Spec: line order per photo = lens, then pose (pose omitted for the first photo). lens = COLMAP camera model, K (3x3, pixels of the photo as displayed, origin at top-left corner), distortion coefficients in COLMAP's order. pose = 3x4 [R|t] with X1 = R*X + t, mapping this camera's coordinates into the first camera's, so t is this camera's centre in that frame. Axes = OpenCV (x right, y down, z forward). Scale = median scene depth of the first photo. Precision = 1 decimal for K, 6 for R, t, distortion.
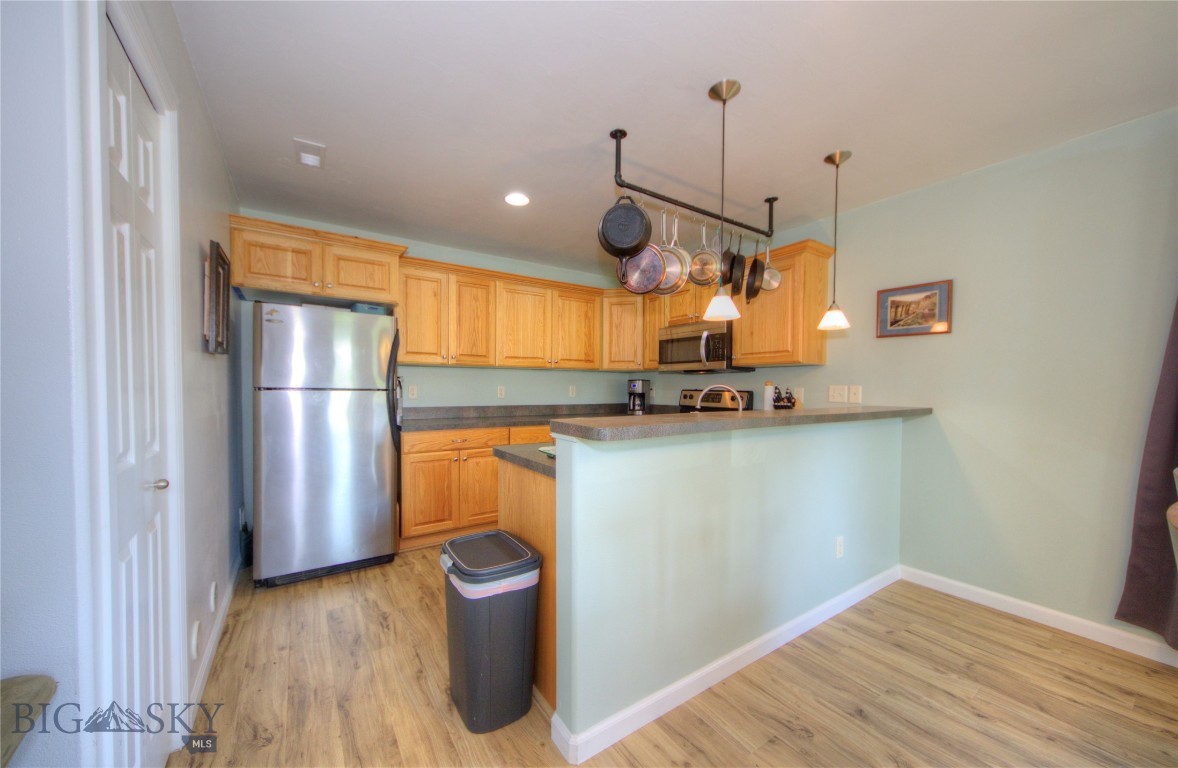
lens RADIAL K [[426.1, 0, 589.7], [0, 426.1, 387.5], [0, 0, 1]] dist [0.005113, -0.001646]
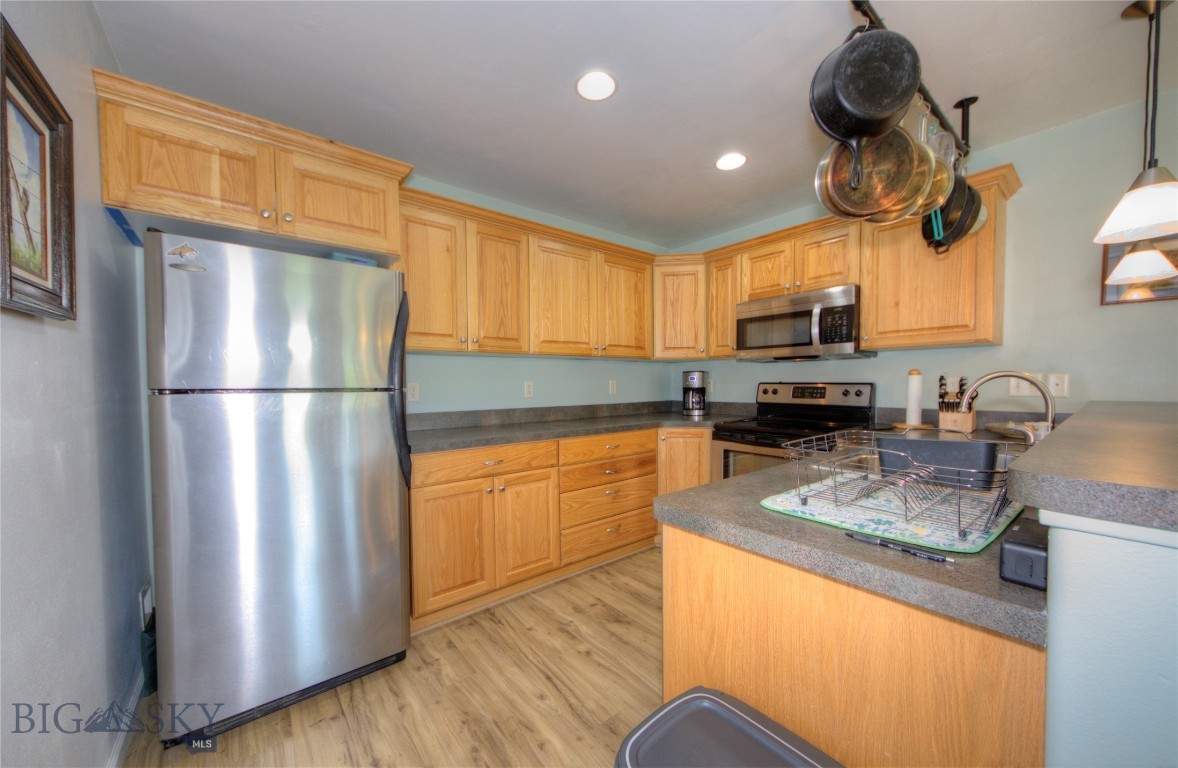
lens RADIAL K [[426.1, 0, 588.7], [0, 426.1, 388.3], [0, 0, 1]] dist [0.005113, -0.001646]
pose [[0.996439, -0.016272, 0.082731, -0.205897], [0.015224, 0.999796, 0.013285, 0.000147], [-0.082930, -0.011978, 0.996483, 0.308196]]
